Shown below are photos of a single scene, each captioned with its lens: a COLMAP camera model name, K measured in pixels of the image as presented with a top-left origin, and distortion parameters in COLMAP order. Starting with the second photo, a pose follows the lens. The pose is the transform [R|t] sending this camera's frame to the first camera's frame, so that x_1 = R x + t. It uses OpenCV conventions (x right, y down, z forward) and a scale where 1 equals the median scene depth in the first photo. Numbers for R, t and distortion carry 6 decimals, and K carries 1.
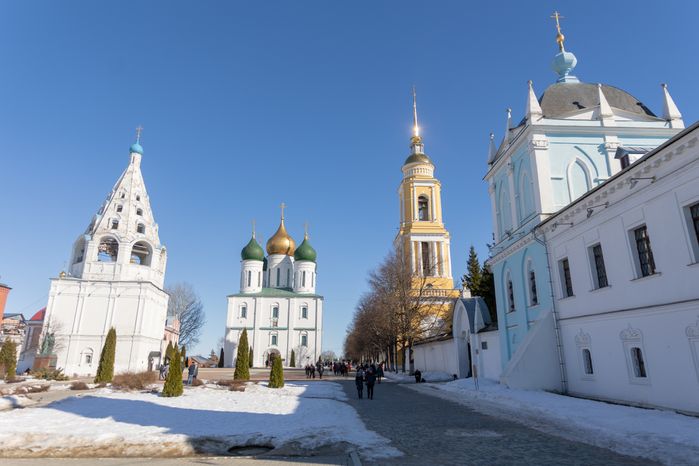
lens RADIAL K [[478.0, 0, 349.5], [0, 478.0, 233.0], [0, 0, 1]] dist [-0.007486, 0.000368]
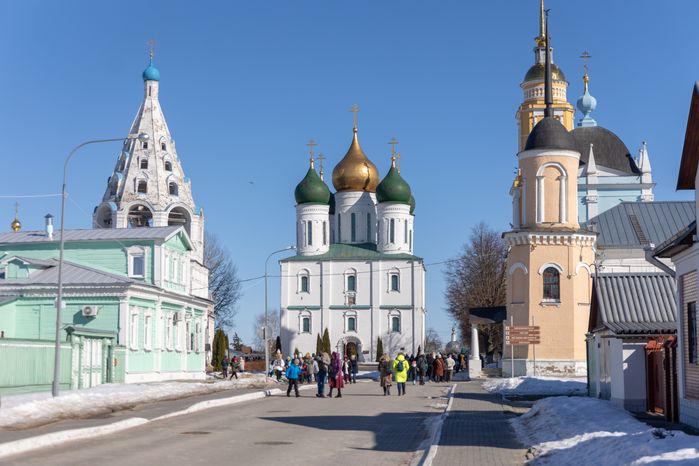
lens RADIAL K [[1253.6, 0, 349.5], [0, 1253.6, 233.0], [0, 0, 1]] dist [0.020092, 0.014018]
pose [[0.987863, -0.022993, -0.153618, 0.112378], [0.048179, 0.985563, 0.162311, -0.187052], [0.147669, -0.167742, 0.974709, -0.692510]]
